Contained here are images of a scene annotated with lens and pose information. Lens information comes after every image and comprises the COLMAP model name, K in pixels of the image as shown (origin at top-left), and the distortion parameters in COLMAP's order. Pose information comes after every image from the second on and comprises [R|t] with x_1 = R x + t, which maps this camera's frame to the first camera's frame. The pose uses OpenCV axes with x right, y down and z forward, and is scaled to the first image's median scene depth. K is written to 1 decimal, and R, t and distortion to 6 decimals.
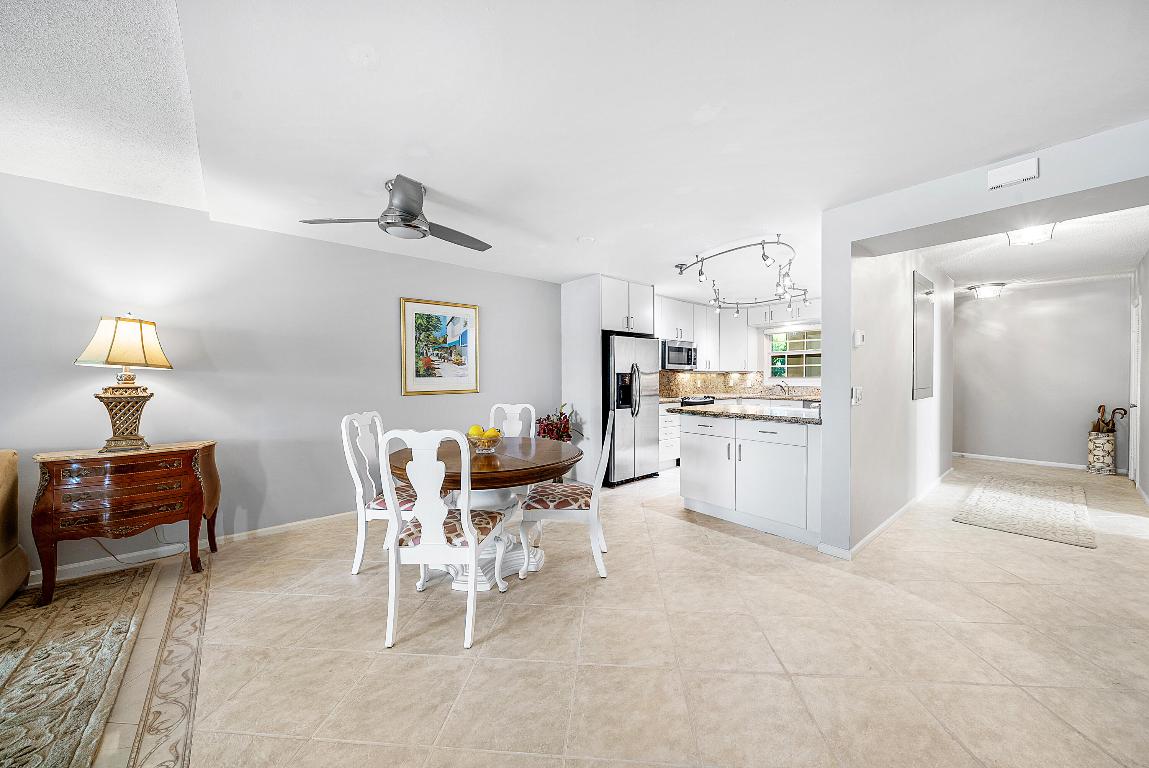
lens RADIAL K [[406.1, 0, 593.9], [0, 406.1, 383.4], [0, 0, 1]] dist [-0.001394, 0.000011]
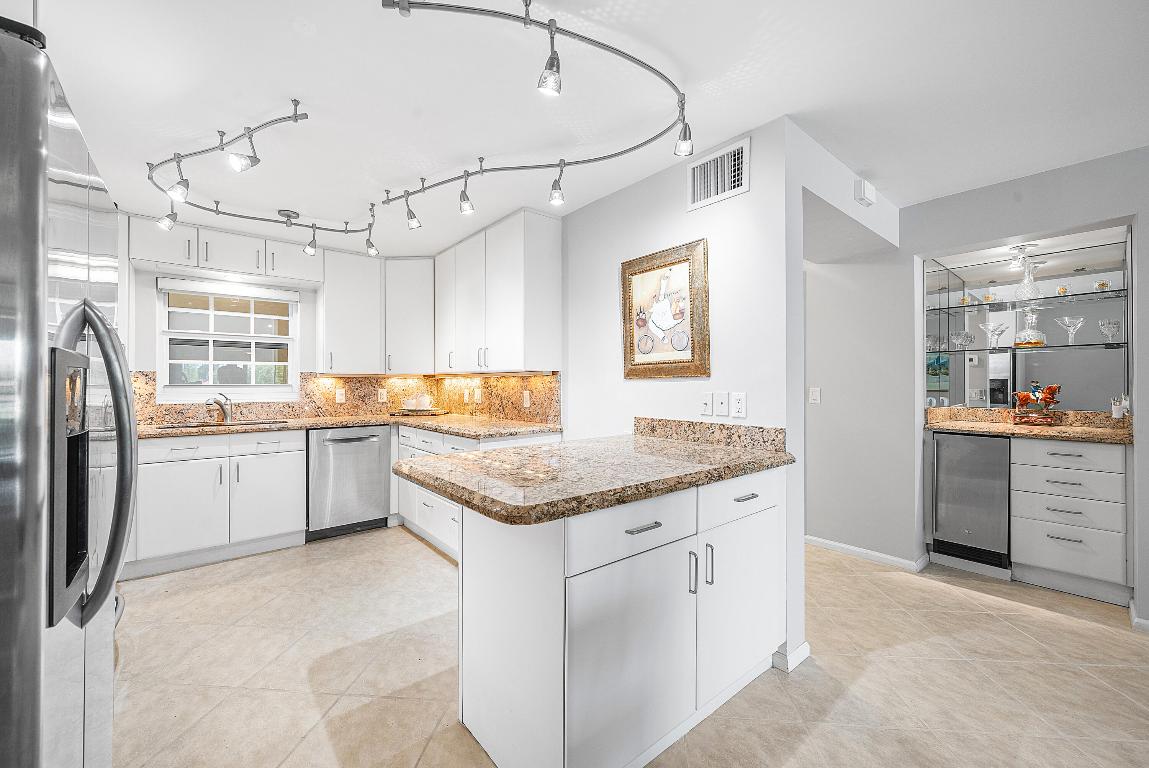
lens RADIAL K [[451.9, 0, 575.7], [0, 451.9, 385.3], [0, 0, 1]] dist [-0.009627, -0.000021]
pose [[0.042288, 0.000830, 0.999105, -0.076030], [0.015952, 0.999872, -0.001505, -0.010767], [-0.998978, 0.016002, 0.042269, 0.783753]]
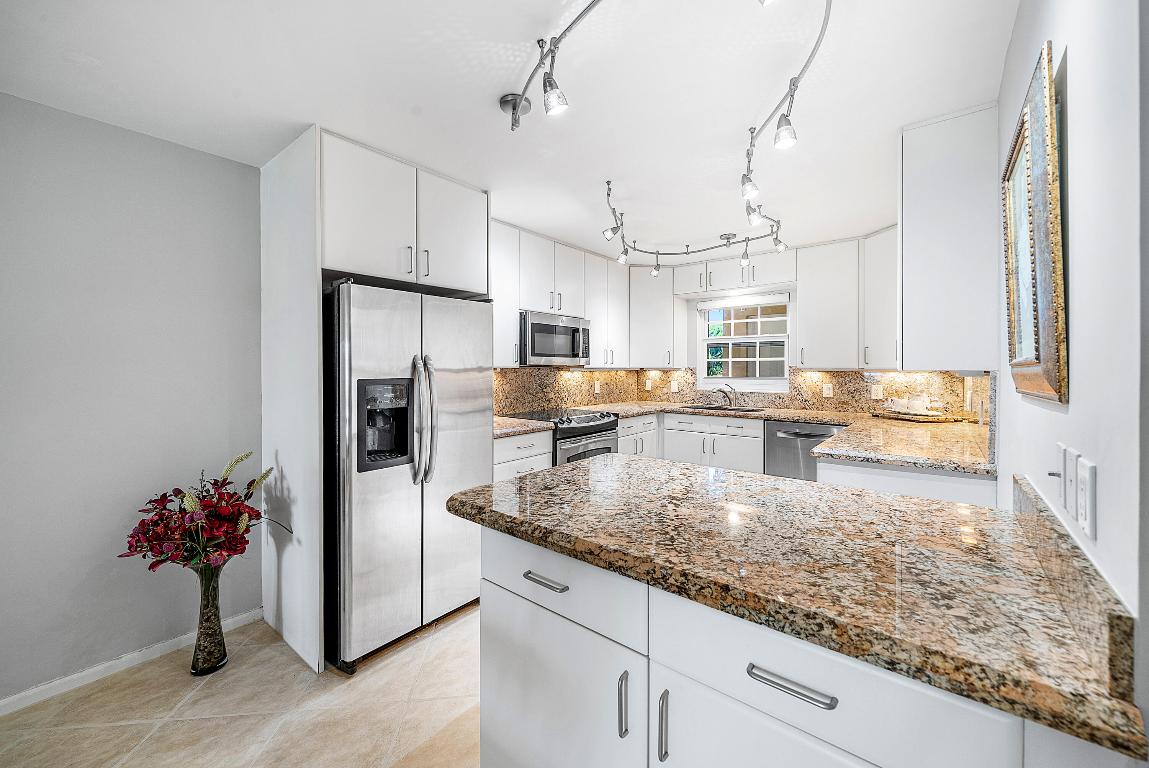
lens RADIAL K [[433.7, 0, 580.1], [0, 433.7, 368.2], [0, 0, 1]] dist [0.002082, -0.001434]
pose [[0.986971, 0.002576, 0.160880, 0.188164], [-0.000416, 0.999909, -0.013454, -0.029807], [-0.160900, 0.013212, 0.986882, 0.526416]]
